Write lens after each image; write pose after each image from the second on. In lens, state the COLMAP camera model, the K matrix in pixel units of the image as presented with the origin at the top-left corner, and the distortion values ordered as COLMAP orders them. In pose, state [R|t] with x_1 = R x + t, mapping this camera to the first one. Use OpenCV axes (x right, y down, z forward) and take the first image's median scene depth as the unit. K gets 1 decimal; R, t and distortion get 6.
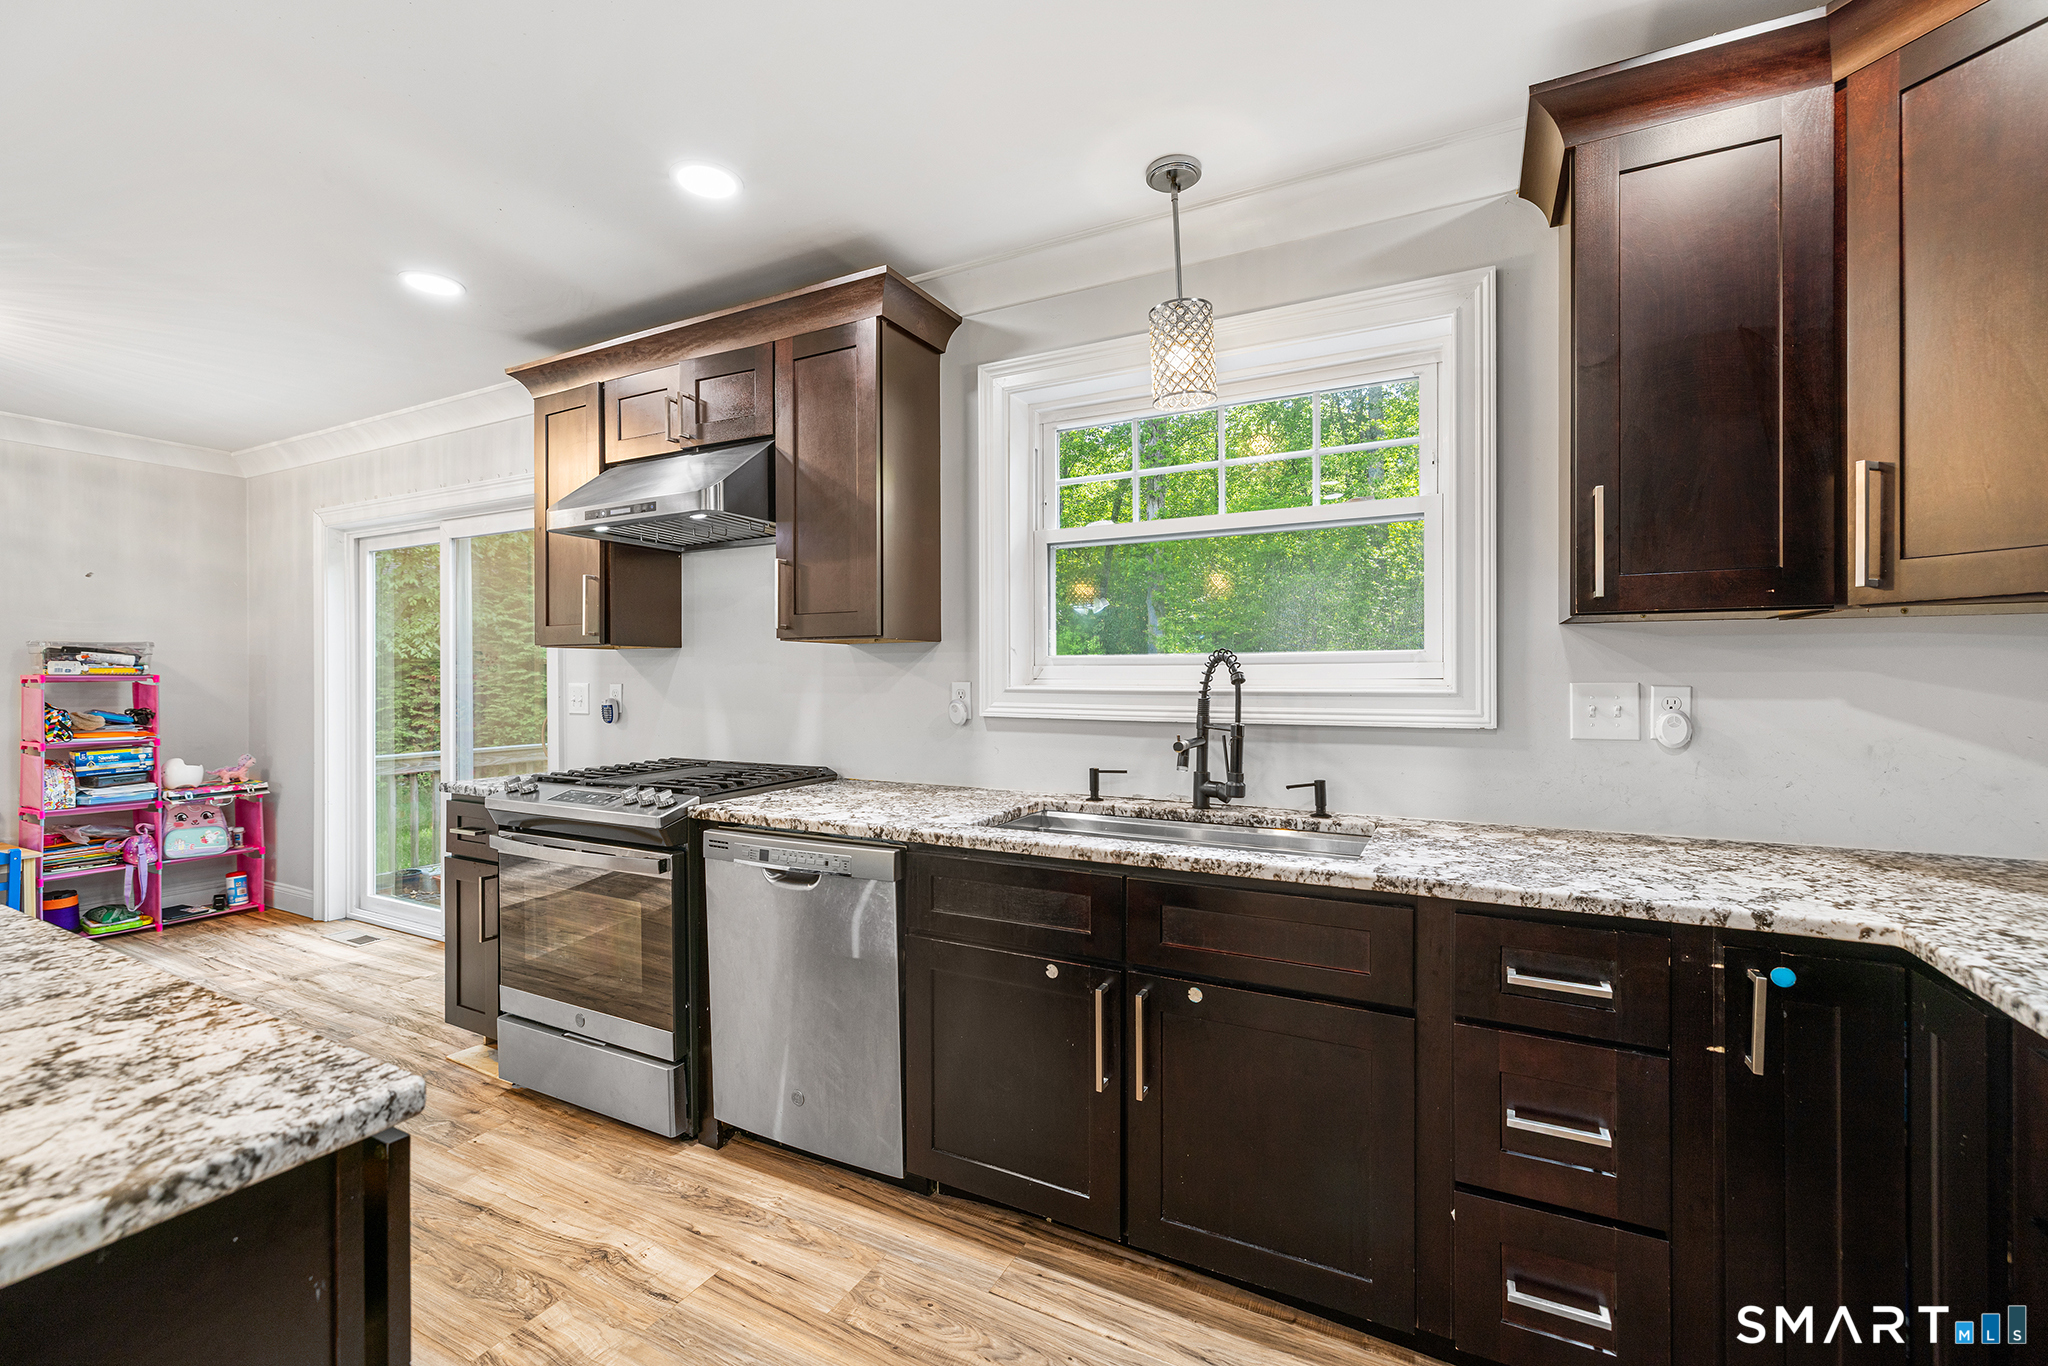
lens RADIAL K [[854.3, 0, 1026.7], [0, 854.3, 680.4], [0, 0, 1]] dist [-0.001772, 0.000381]
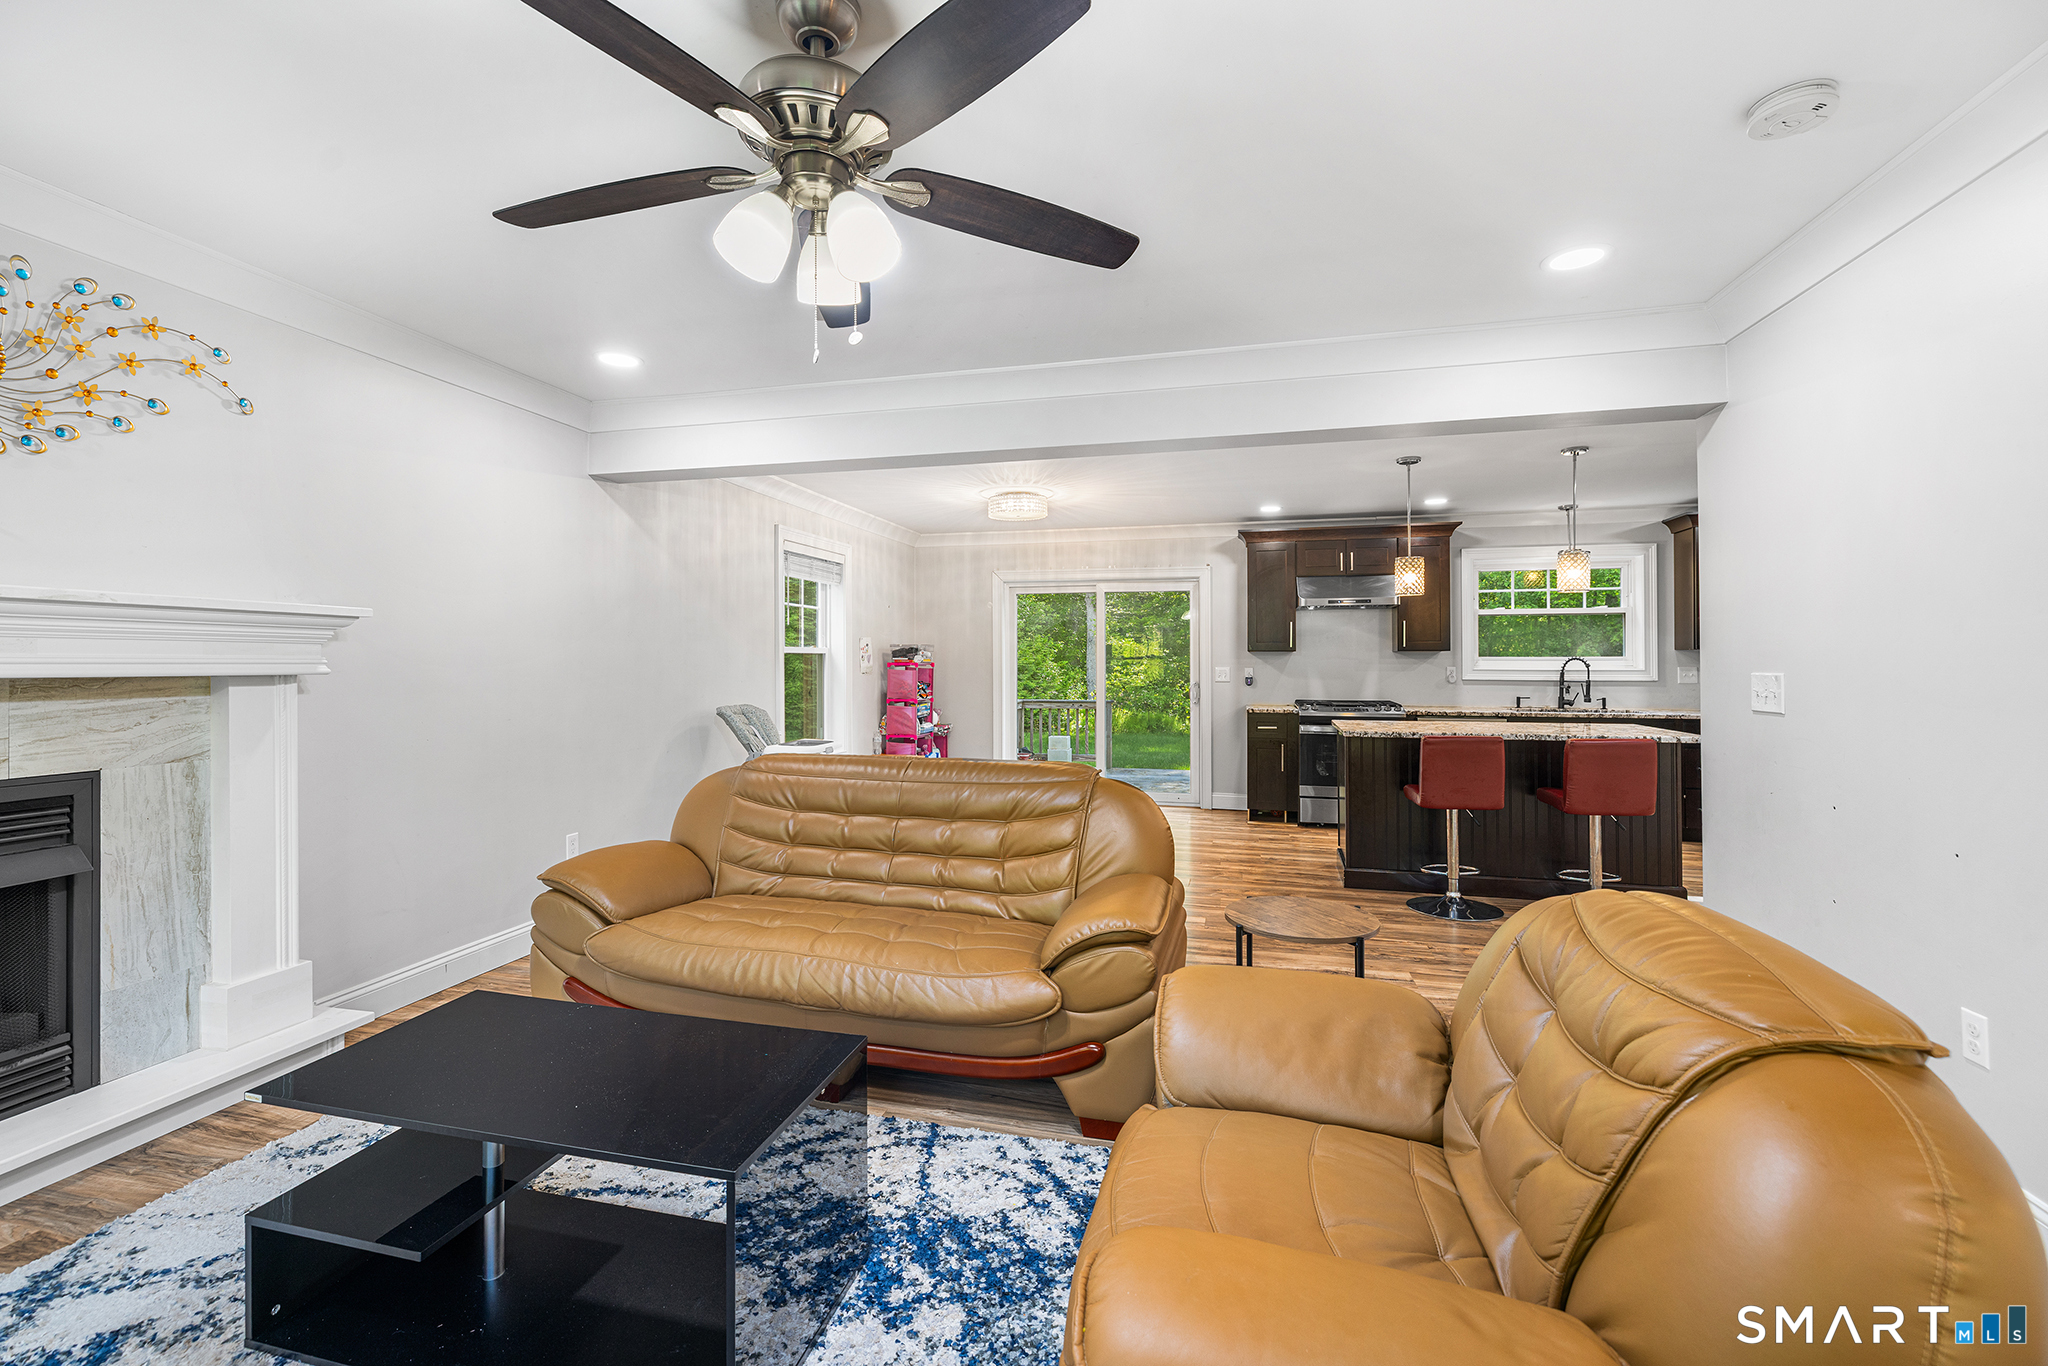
lens RADIAL K [[854.3, 0, 1013.5], [0, 854.3, 665.7], [0, 0, 1]] dist [-0.001772, 0.000381]
pose [[0.977636, 0.001610, 0.210298, -2.322088], [-0.001362, 0.999998, -0.001325, 0.003876], [-0.210300, 0.001009, 0.977636, -1.543637]]
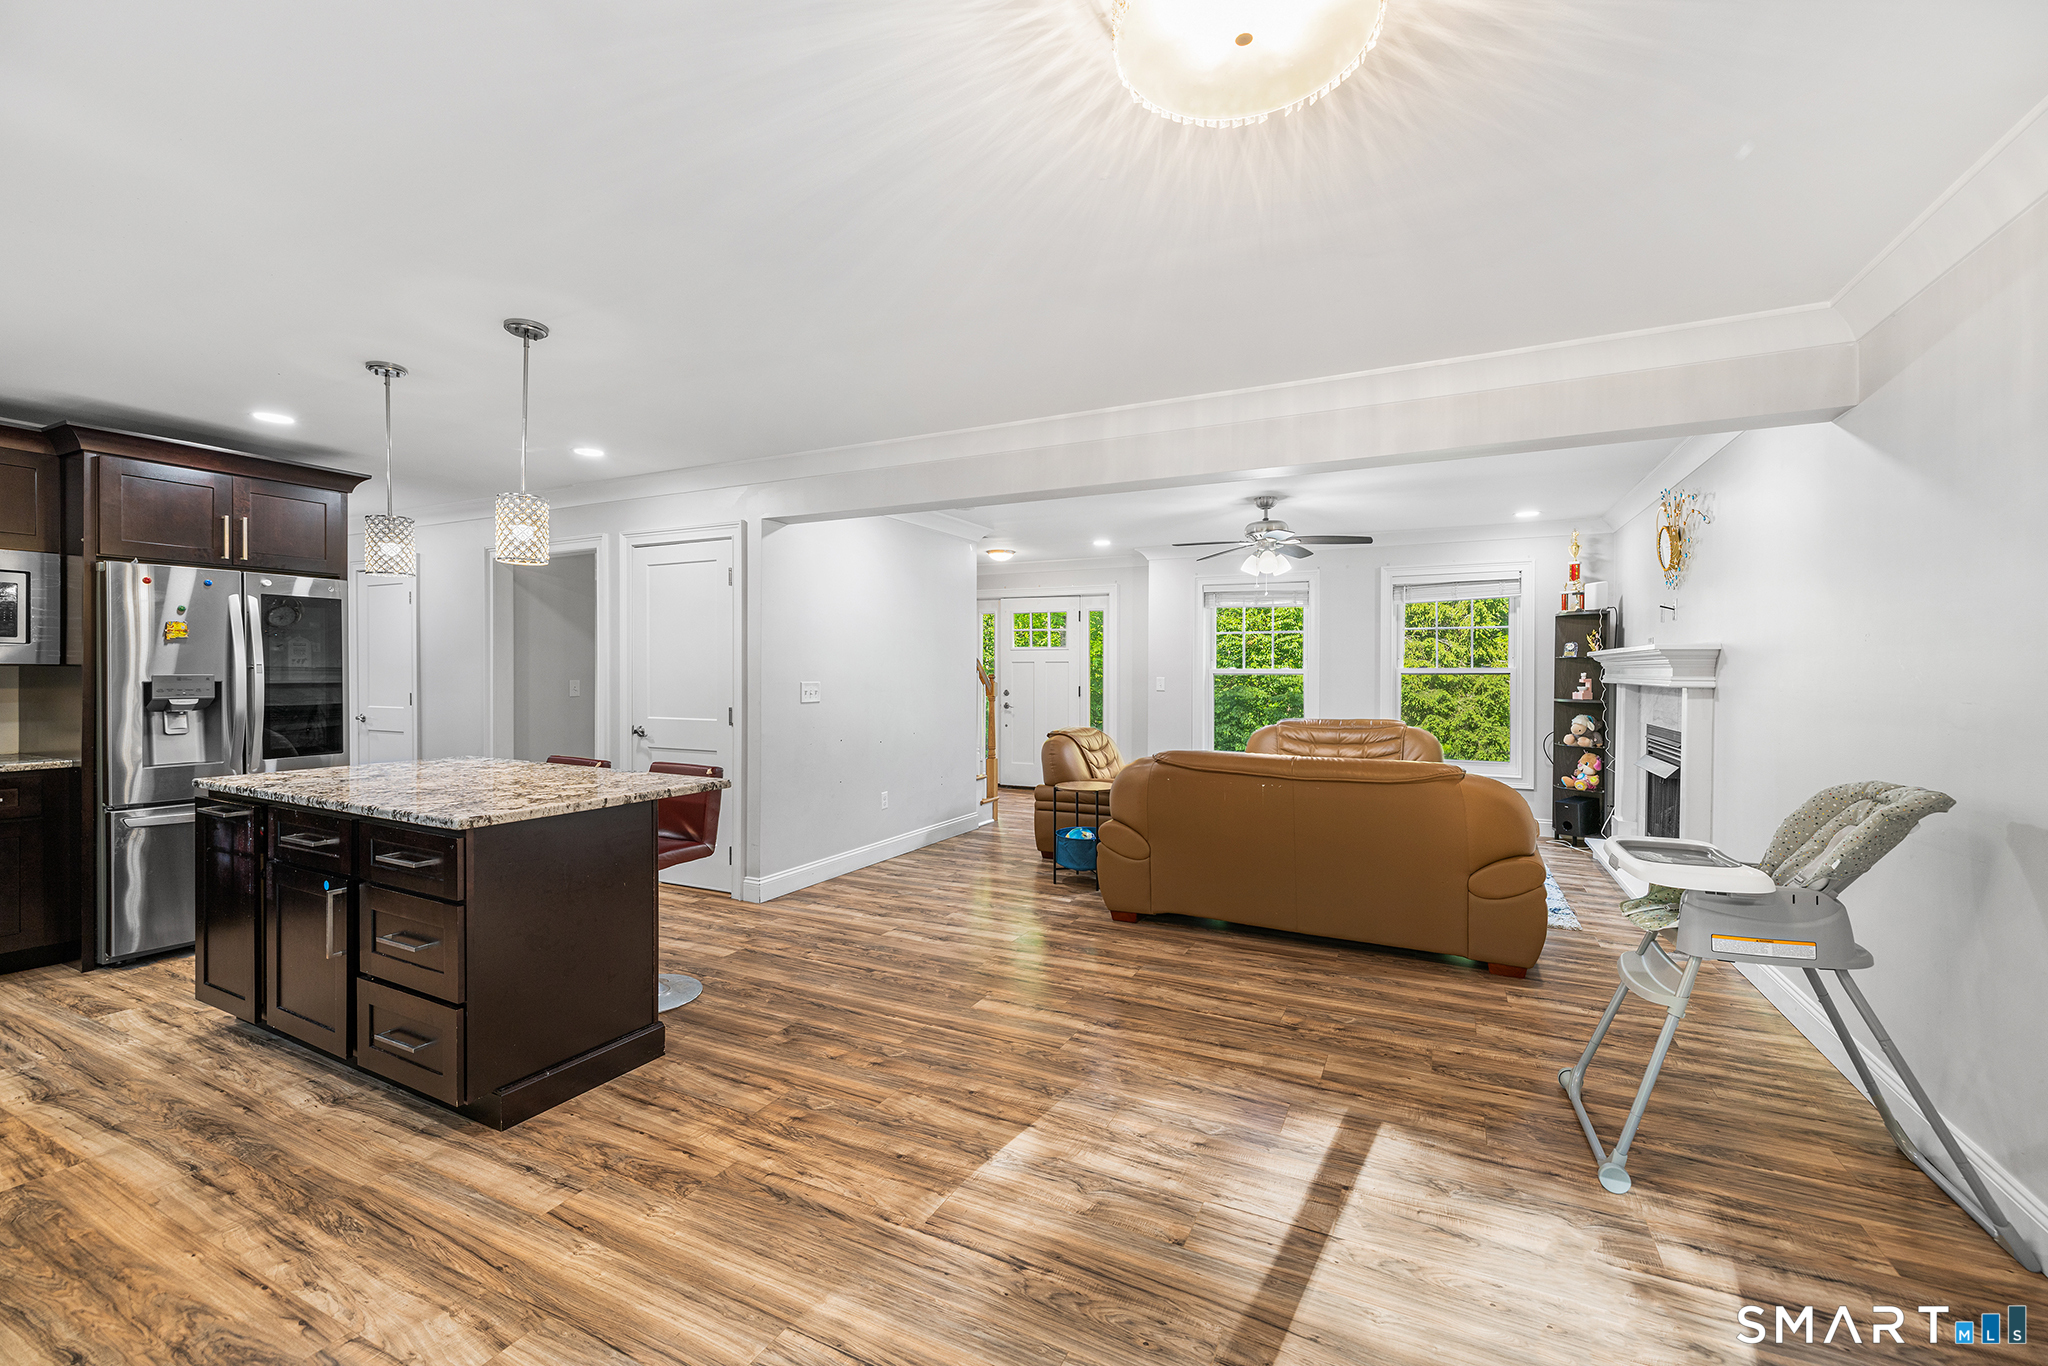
lens RADIAL K [[854.3, 0, 1018.1], [0, 854.3, 673.3], [0, 0, 1]] dist [-0.001772, 0.000381]
pose [[-0.999935, -0.001290, -0.011345, -1.559948], [-0.001373, 0.999972, 0.007360, -0.028629], [0.011335, 0.007375, -0.999909, 1.729154]]
